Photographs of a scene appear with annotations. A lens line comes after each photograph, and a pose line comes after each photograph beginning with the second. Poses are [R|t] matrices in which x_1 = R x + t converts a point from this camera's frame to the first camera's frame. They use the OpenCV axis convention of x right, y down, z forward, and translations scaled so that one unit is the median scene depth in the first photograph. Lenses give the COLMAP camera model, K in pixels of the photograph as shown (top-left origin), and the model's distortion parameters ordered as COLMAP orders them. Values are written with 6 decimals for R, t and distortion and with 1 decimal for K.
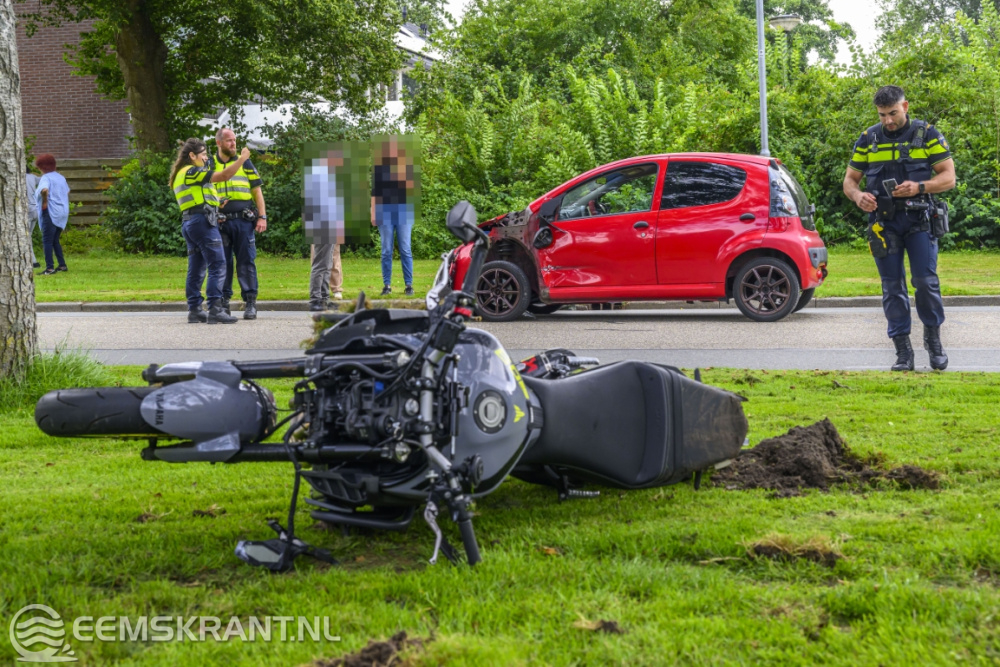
lens RADIAL K [[1470.3, 0, 496.7], [0, 1470.3, 336.1], [0, 0, 1]] dist [0.002680, 0.000000]
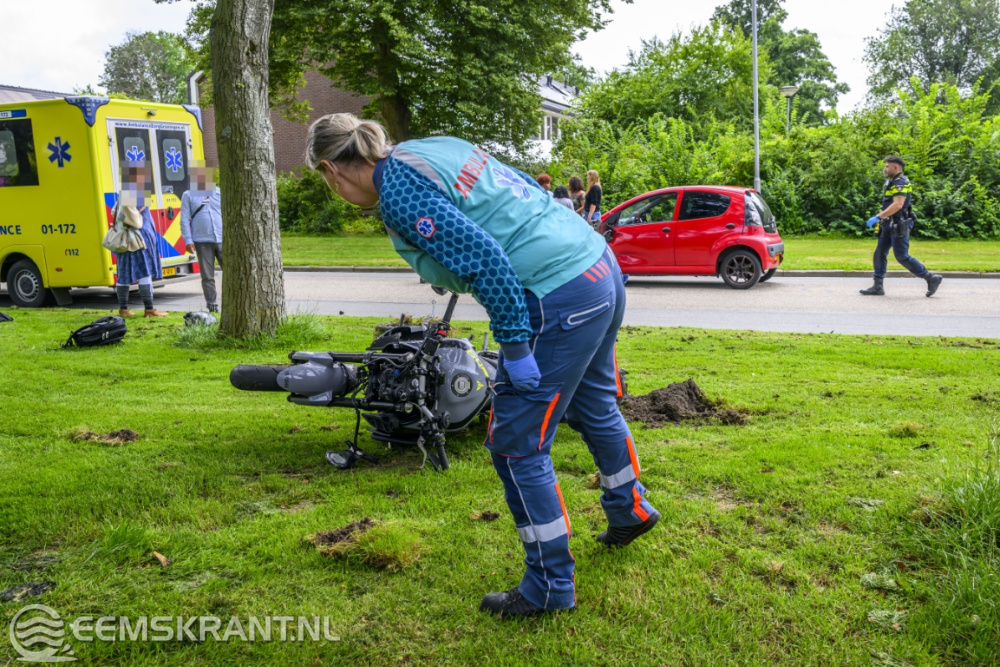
lens RADIAL K [[879.0, 0, 504.4], [0, 879.0, 326.9], [0, 0, 1]] dist [-0.001922, 0.005757]
pose [[0.991349, 0.019007, -0.129869, 0.166856], [-0.011525, 0.998243, 0.058120, -0.074858], [0.130745, -0.056120, 0.989826, -0.060080]]
